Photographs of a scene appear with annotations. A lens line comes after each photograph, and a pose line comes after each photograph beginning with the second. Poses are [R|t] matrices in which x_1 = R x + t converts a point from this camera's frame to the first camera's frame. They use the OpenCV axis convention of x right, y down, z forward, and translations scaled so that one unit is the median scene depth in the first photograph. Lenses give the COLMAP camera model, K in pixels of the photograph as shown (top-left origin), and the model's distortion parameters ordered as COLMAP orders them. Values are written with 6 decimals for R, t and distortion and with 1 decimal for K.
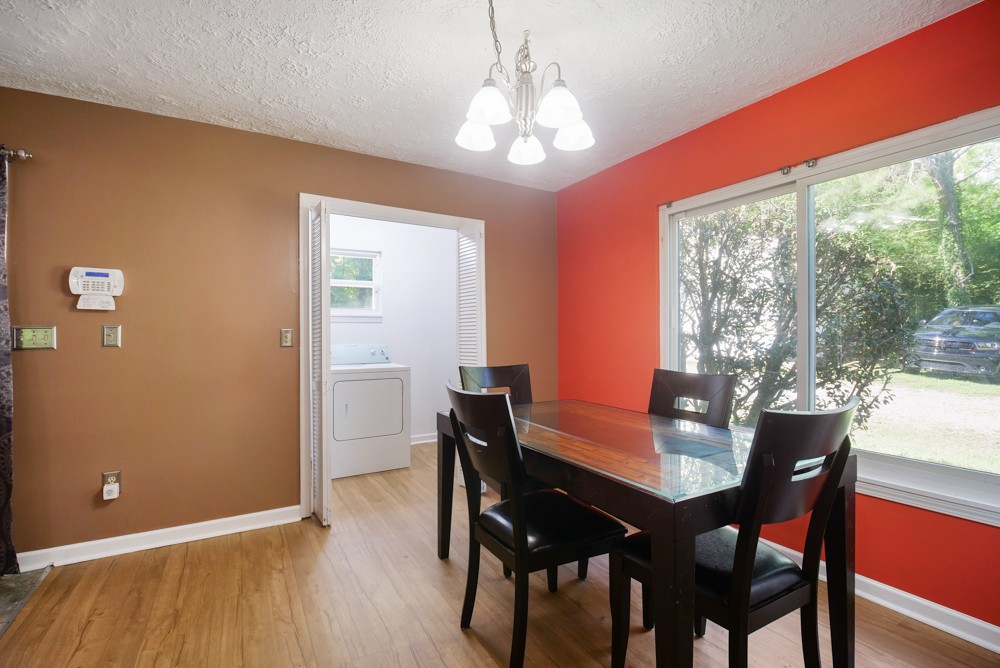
lens RADIAL K [[464.4, 0, 500.0], [0, 464.4, 334.0], [0, 0, 1]] dist [0.001856, 0.000159]
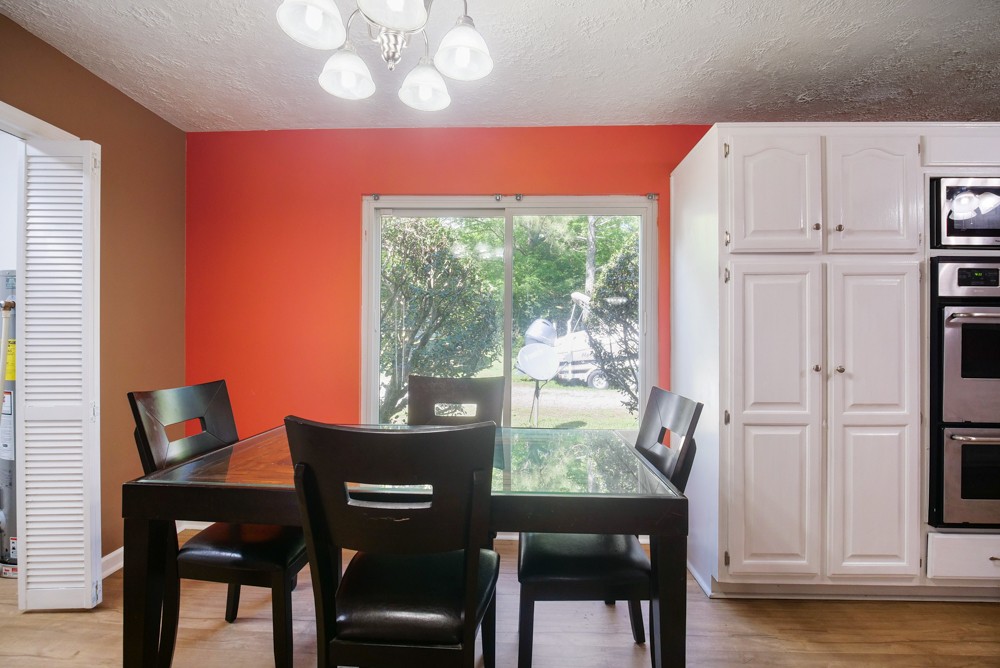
lens RADIAL K [[468.7, 0, 500.0], [0, 468.7, 334.0], [0, 0, 1]] dist [-0.018267, -0.000289]
pose [[0.523323, 0.012894, 0.852037, -0.296839], [-0.008310, 0.999915, -0.010027, 0.001414], [-0.852094, -0.001833, 0.523385, 0.303342]]
